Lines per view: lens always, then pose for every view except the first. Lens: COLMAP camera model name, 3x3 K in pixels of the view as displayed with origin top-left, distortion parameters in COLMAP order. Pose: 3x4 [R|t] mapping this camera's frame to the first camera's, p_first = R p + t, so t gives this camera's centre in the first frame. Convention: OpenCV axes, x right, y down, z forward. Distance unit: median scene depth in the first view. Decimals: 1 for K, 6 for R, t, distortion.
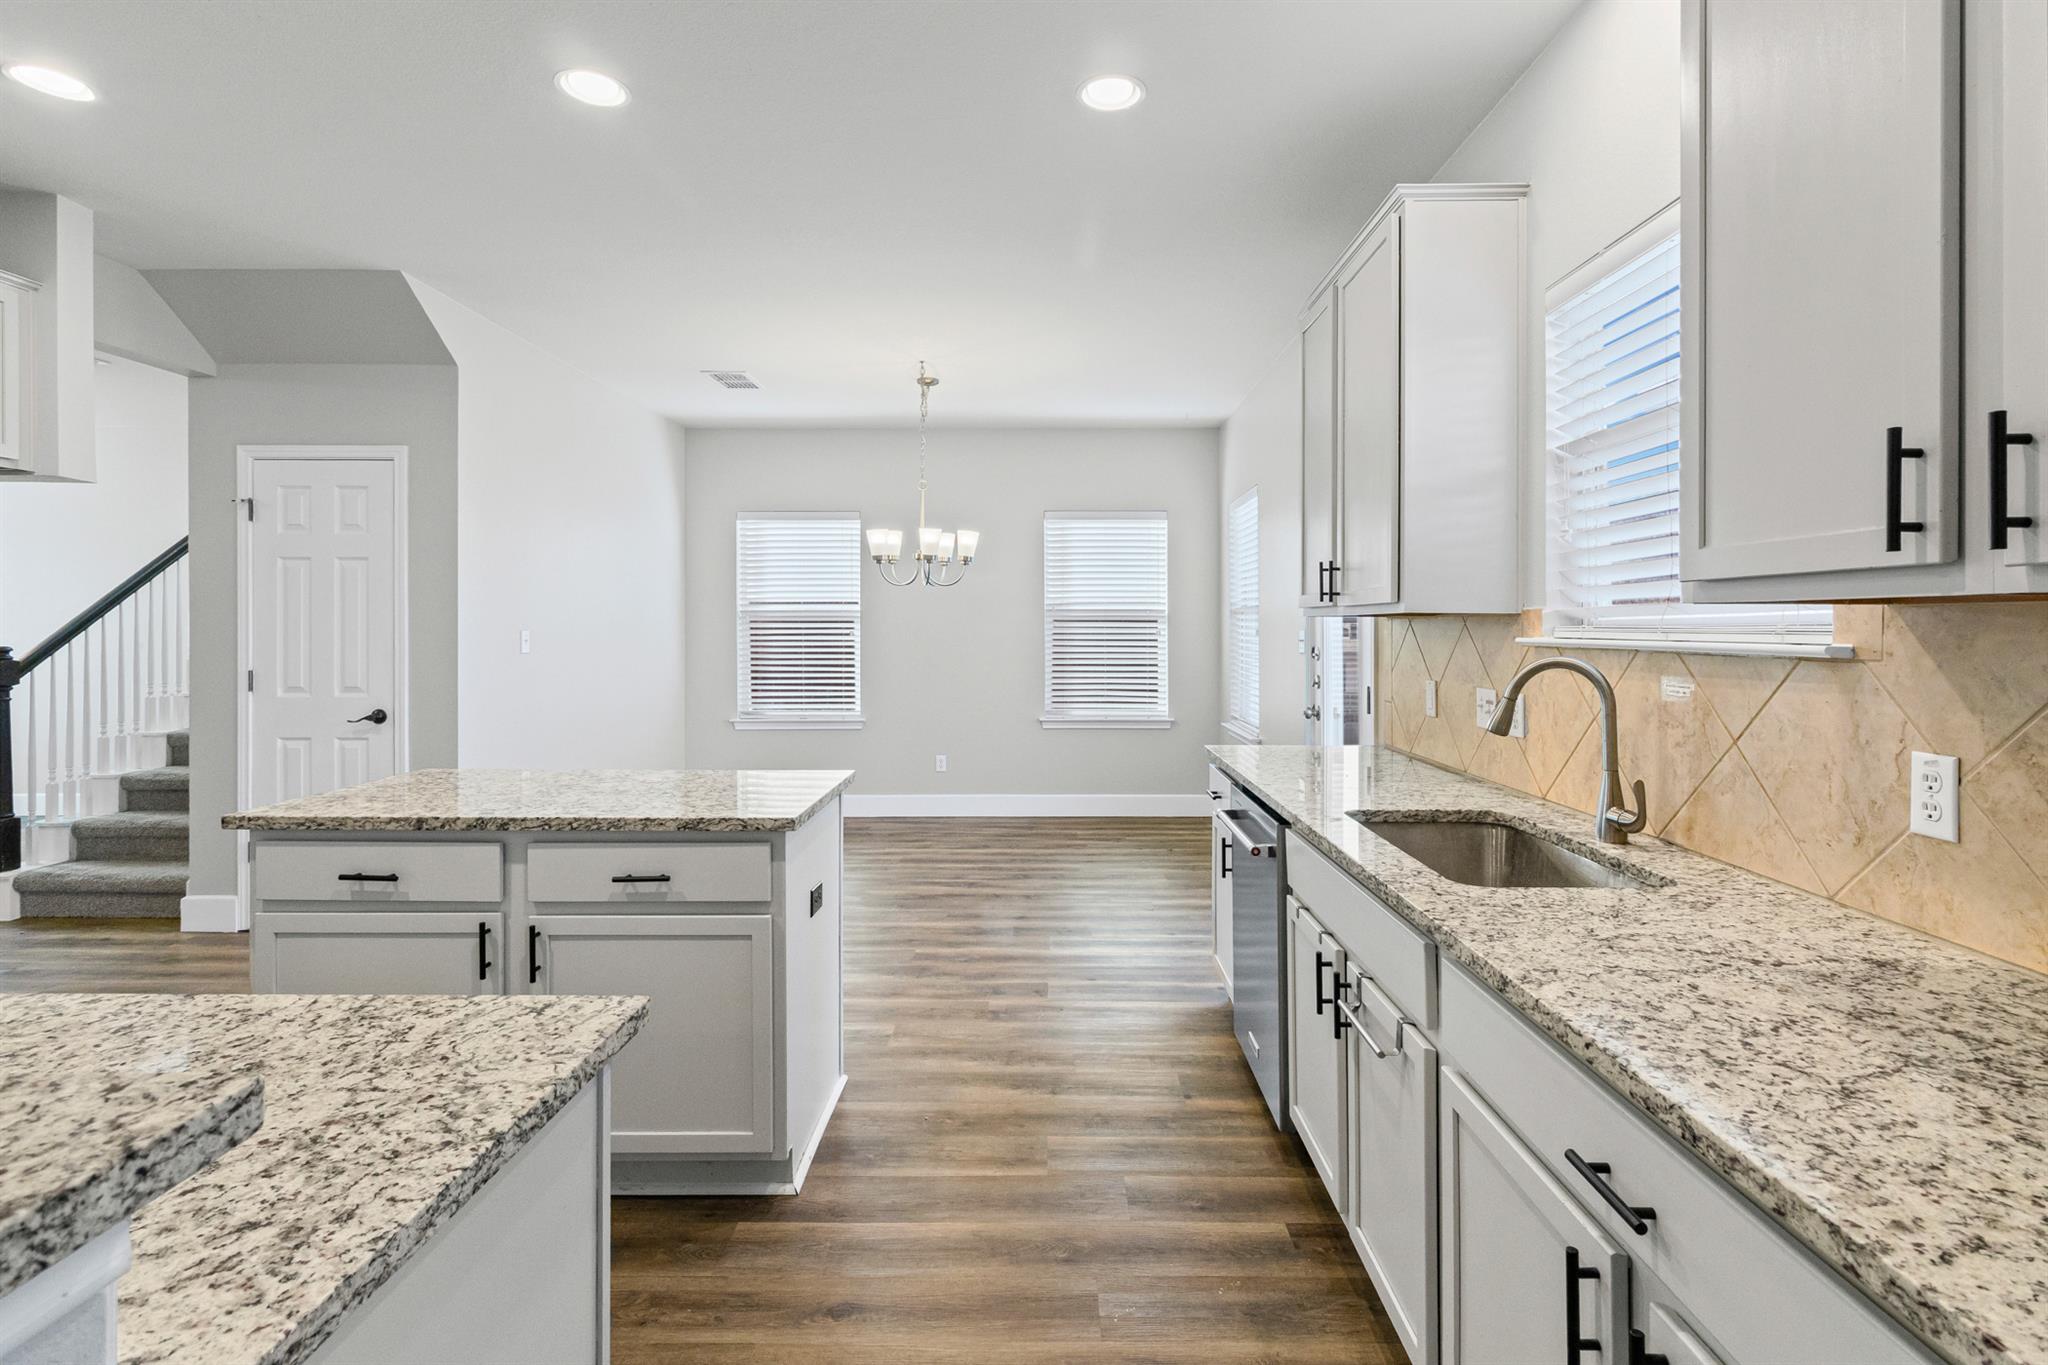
lens RADIAL K [[956.7, 0, 1044.1], [0, 956.7, 636.4], [0, 0, 1]] dist [-0.000396, -0.000064]
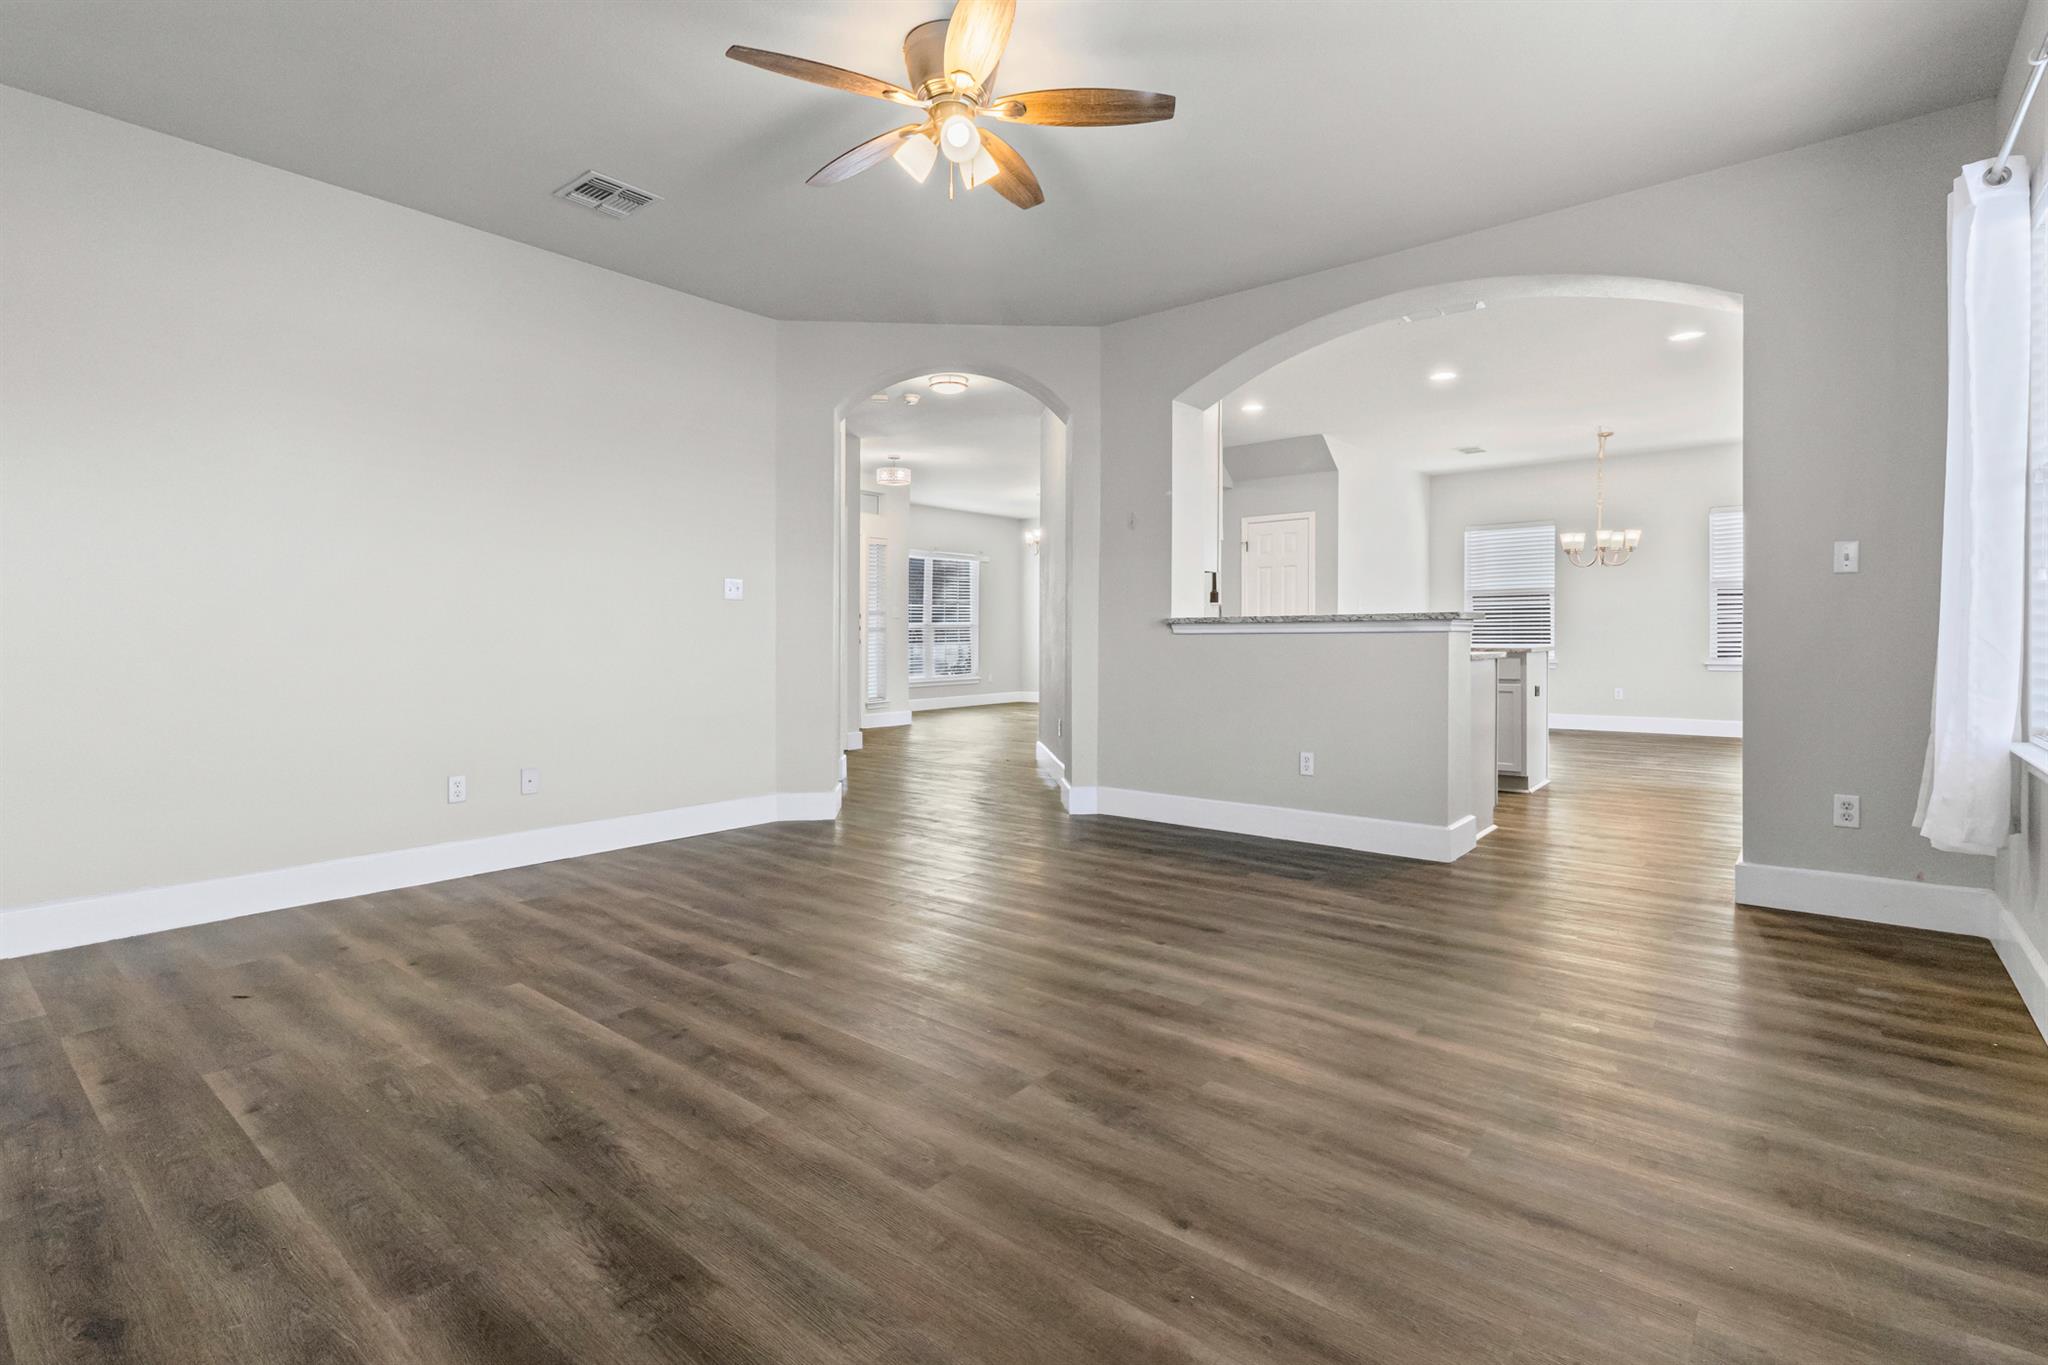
lens RADIAL K [[956.7, 0, 1019.3], [0, 956.7, 648.9], [0, 0, 1]] dist [-0.000396, -0.000064]
pose [[0.767204, 0.004315, -0.641389, 0.161056], [0.001809, 0.999959, 0.008891, 0.071708], [0.641400, -0.007981, 0.767165, -0.883225]]
